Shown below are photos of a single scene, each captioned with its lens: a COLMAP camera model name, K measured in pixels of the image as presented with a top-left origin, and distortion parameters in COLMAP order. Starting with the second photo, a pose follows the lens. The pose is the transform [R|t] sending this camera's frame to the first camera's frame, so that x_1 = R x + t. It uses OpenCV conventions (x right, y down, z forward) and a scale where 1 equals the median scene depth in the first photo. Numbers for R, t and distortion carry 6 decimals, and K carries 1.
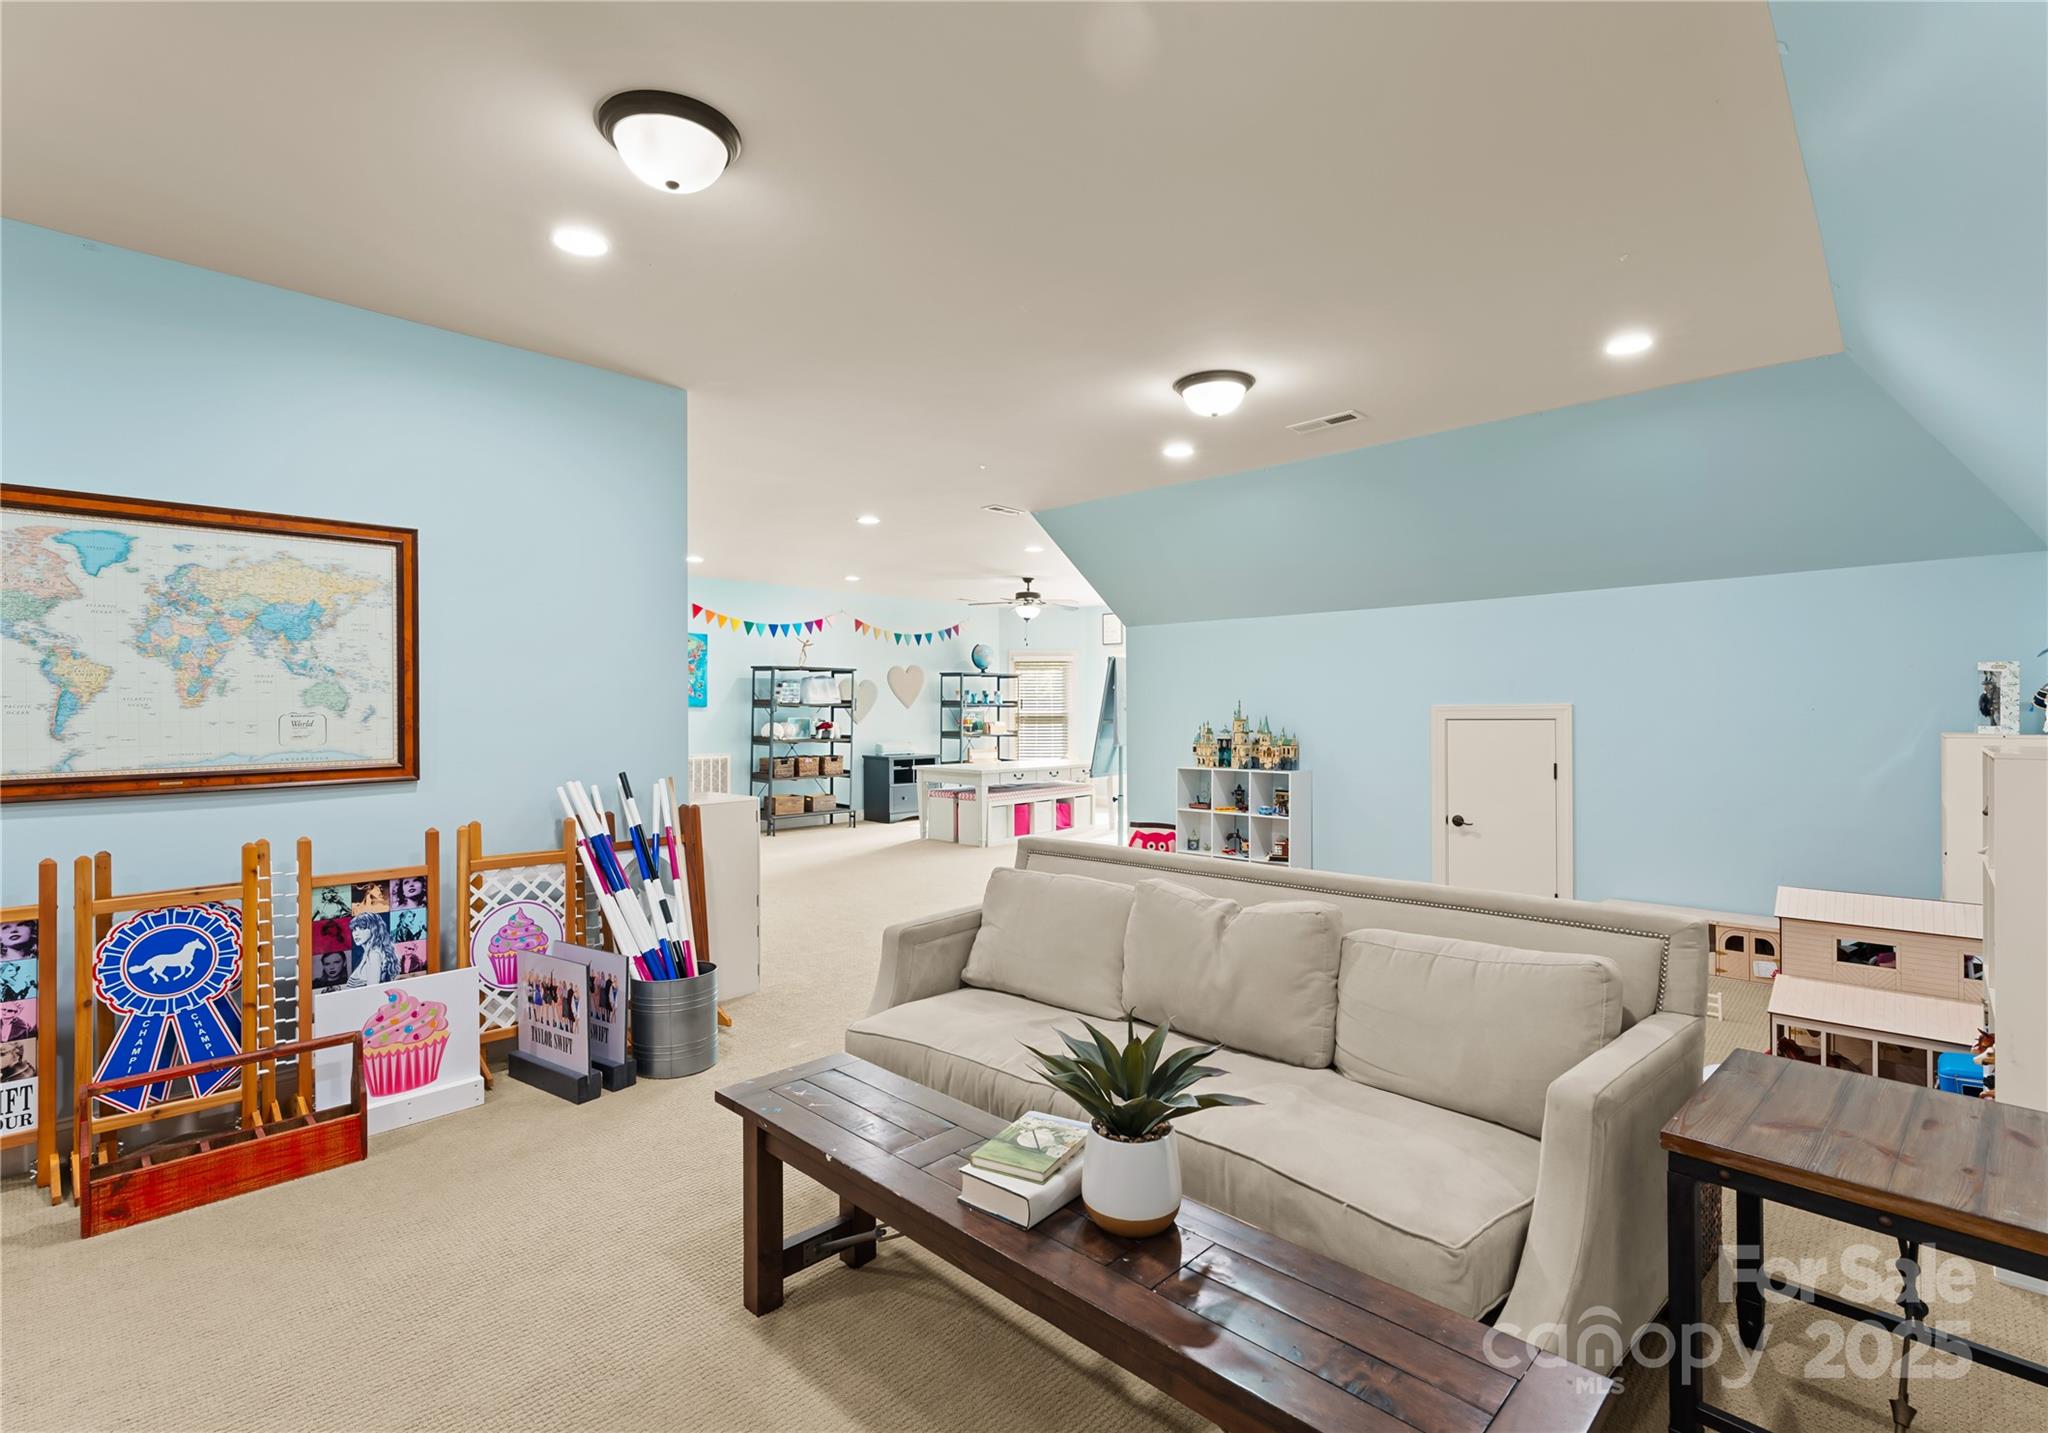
lens RADIAL K [[934.6, 0, 1033.2], [0, 934.6, 706.9], [0, 0, 1]] dist [-0.001221, -0.000177]
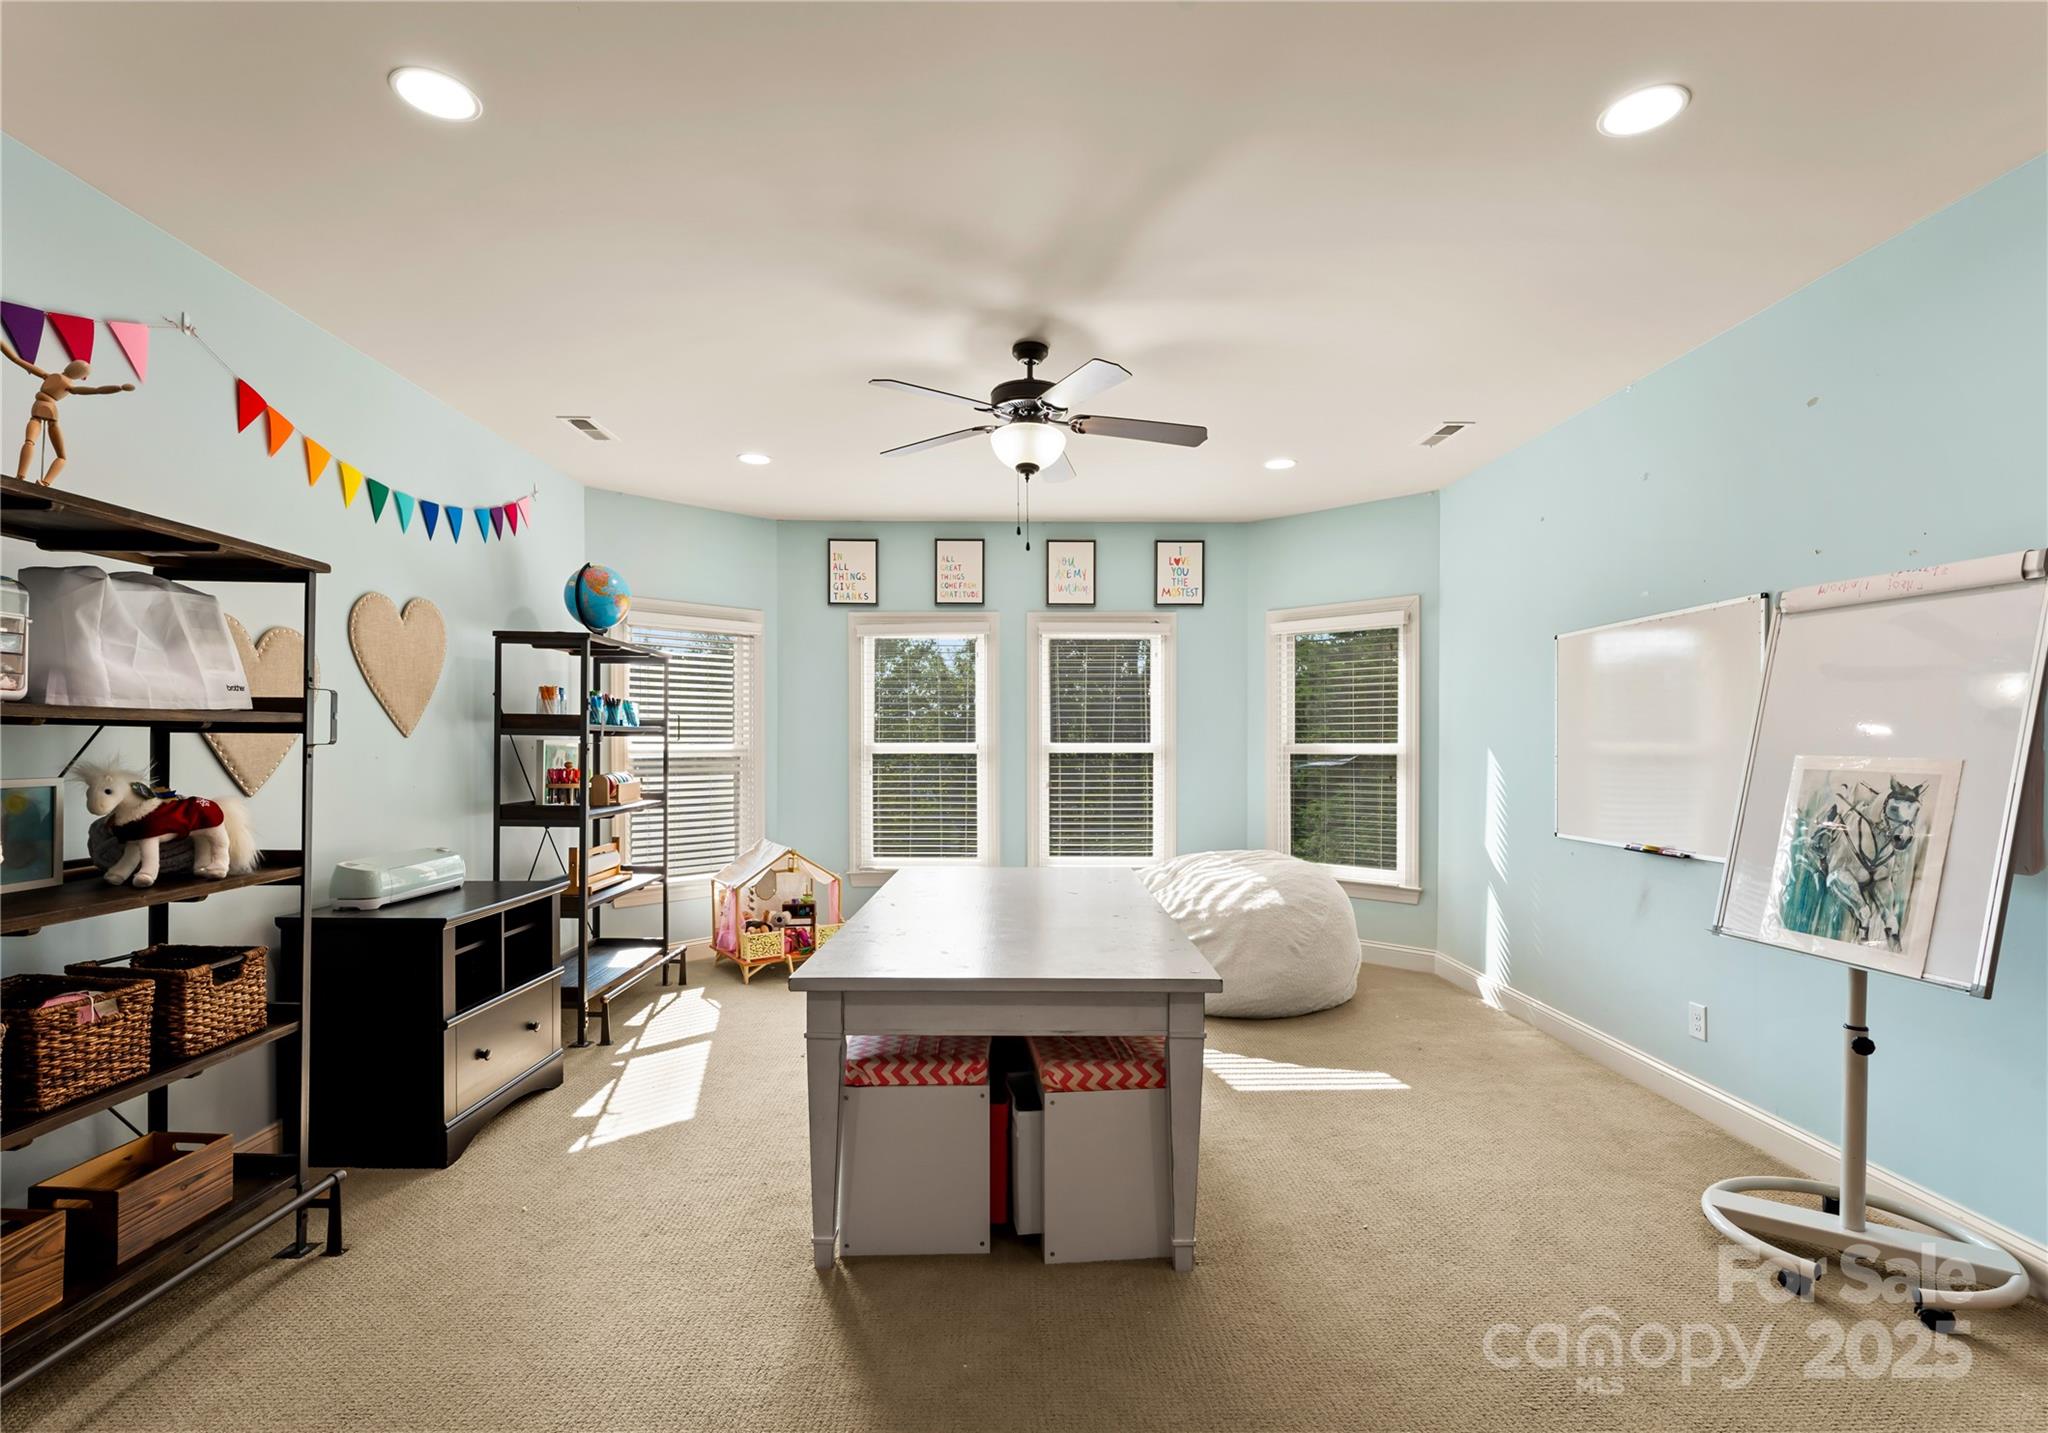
lens RADIAL K [[934.6, 0, 1016.3], [0, 934.6, 734.4], [0, 0, 1]] dist [-0.001221, -0.000177]
pose [[0.710088, -0.003534, 0.704104, -0.223107], [0.007040, 0.999973, -0.002081, 0.003480], [-0.704077, 0.006435, 0.710094, 0.688544]]
